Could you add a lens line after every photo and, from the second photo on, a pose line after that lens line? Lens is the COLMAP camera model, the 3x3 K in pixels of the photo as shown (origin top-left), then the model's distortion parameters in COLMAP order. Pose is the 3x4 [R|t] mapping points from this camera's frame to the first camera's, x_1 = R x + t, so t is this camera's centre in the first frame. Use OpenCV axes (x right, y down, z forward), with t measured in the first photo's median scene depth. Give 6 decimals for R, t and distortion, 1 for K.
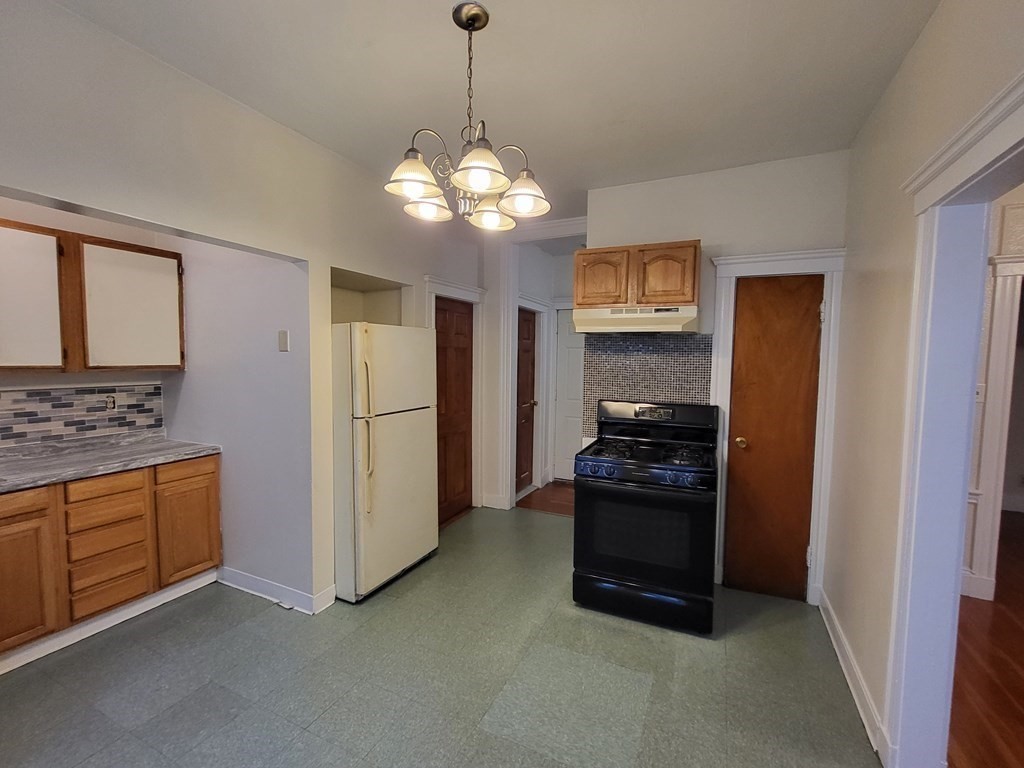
lens RADIAL K [[439.4, 0, 515.3], [0, 439.4, 383.5], [0, 0, 1]] dist [0.001268, 0.000899]
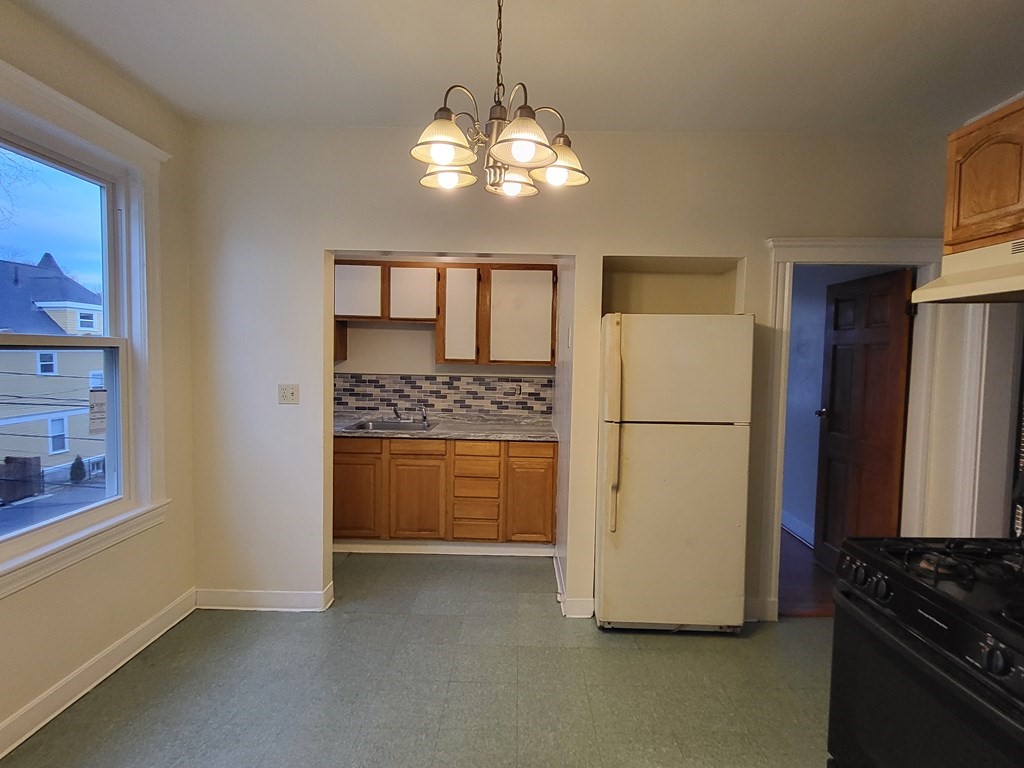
lens RADIAL K [[532.4, 0, 512.0], [0, 532.4, 384.0], [0, 0, 1]] dist [-0.002205, 0.000242]
pose [[0.414134, 0.048482, -0.908924, 0.503324], [-0.068713, 0.997396, 0.021894, -0.006357], [0.907619, 0.053388, 0.416387, 0.352322]]
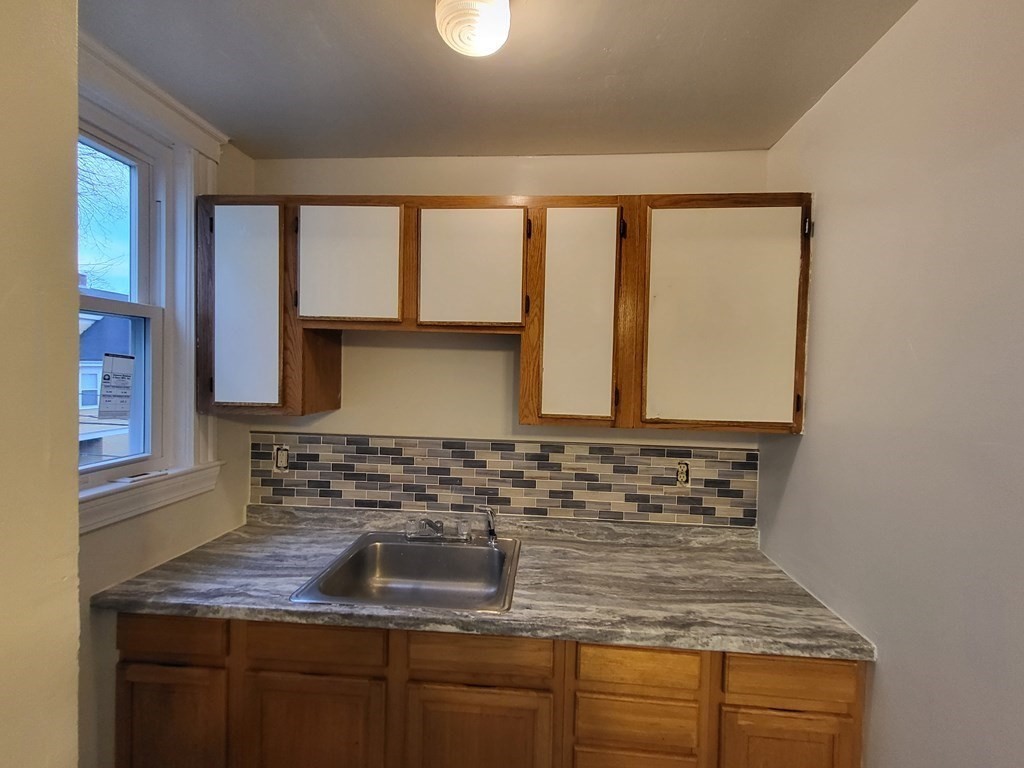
lens RADIAL K [[439.4, 0, 515.3], [0, 439.4, 383.5], [0, 0, 1]] dist [0.001268, 0.000899]
pose [[0.345228, 0.021351, -0.938276, -0.441566], [-0.074425, 0.997216, -0.004692, -0.064565], [0.935563, 0.071451, 0.345856, 0.580696]]
